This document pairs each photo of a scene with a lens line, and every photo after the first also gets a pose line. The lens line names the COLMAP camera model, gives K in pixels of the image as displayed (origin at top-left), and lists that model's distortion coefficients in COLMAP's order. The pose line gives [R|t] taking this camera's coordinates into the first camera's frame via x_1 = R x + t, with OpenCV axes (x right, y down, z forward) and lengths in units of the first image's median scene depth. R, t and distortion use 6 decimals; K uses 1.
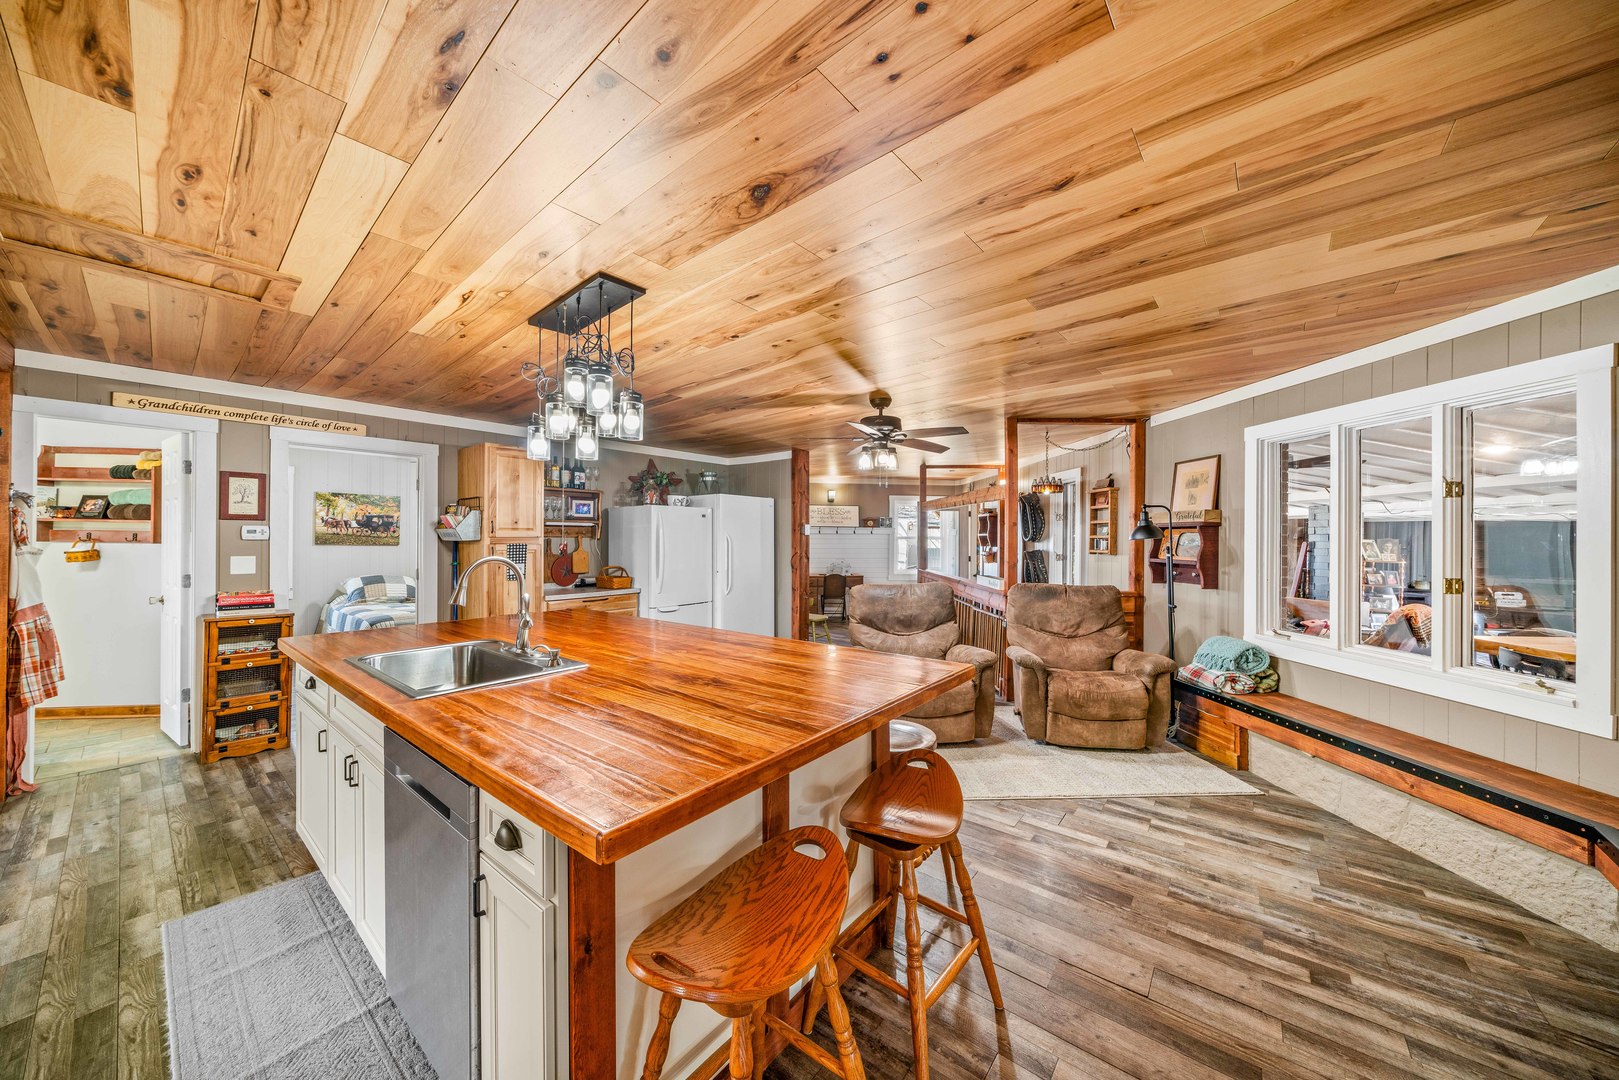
lens RADIAL K [[561.1, 0, 805.5], [0, 561.1, 538.5], [0, 0, 1]] dist [0.001111, -0.000170]
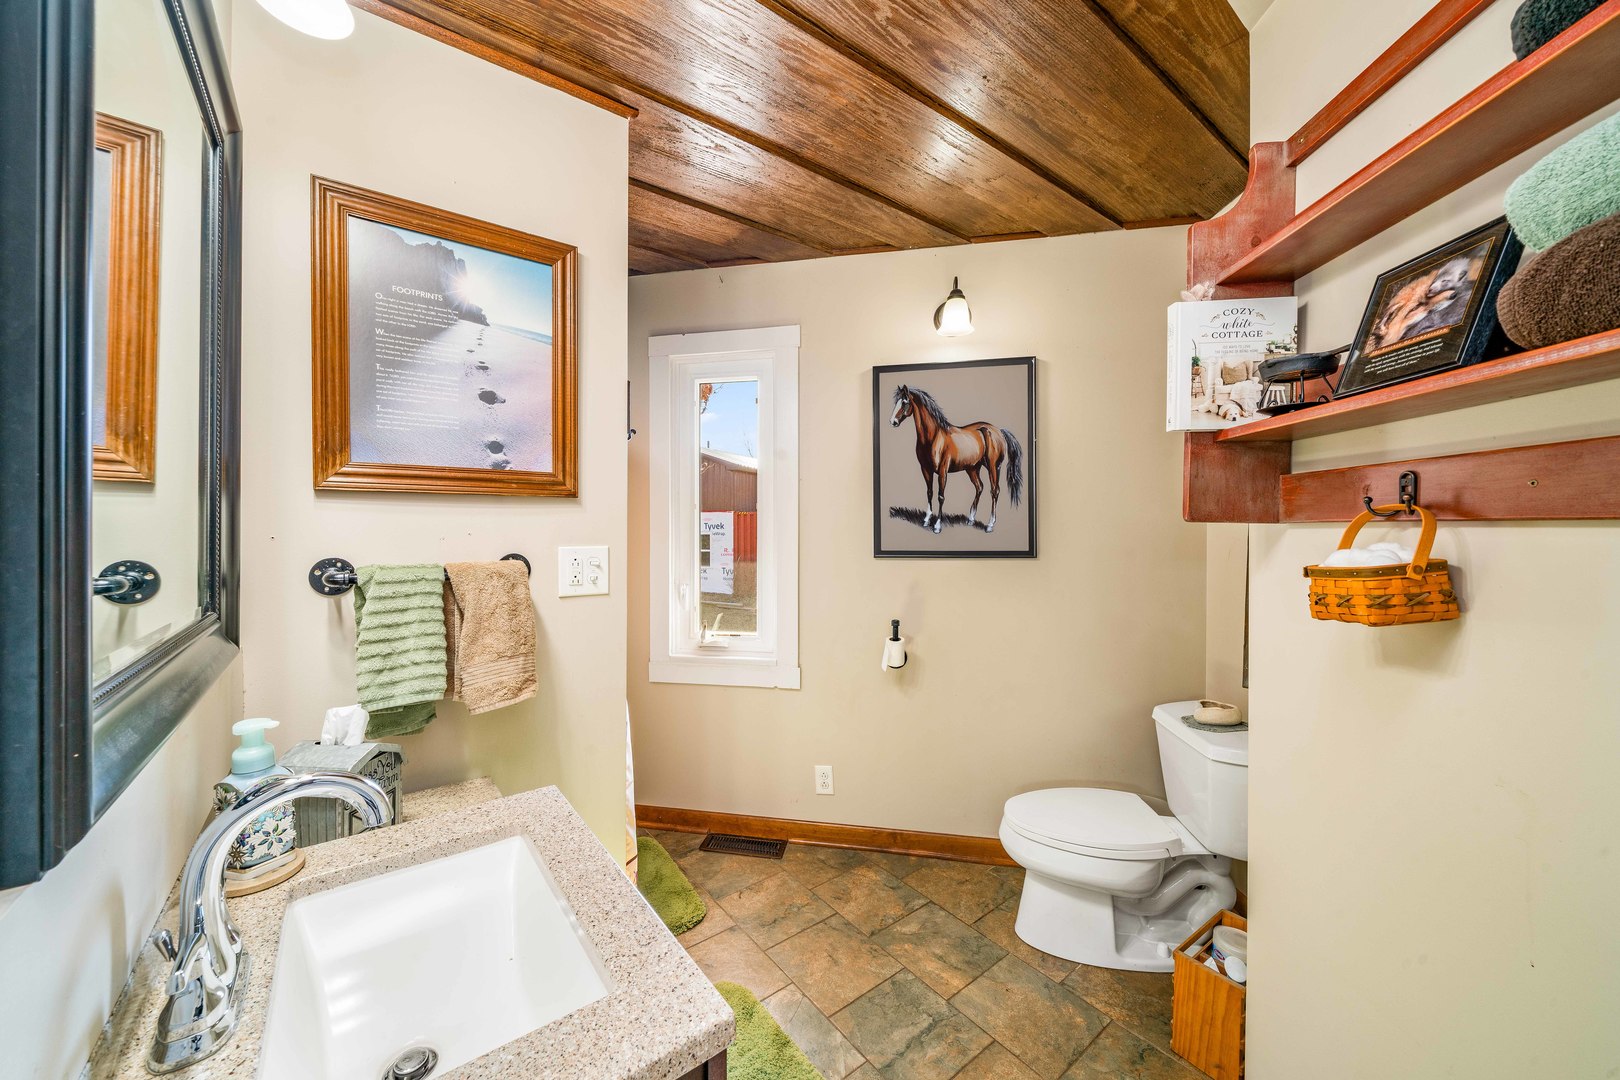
lens RADIAL K [[594.2, 0, 801.3], [0, 594.2, 537.5], [0, 0, 1]] dist [0.000430, -0.000024]
pose [[-0.206608, -0.000175, -0.978424, -0.907098], [0.004595, 0.999989, -0.001149, 0.009629], [0.978413, -0.004733, -0.206605, 0.735608]]
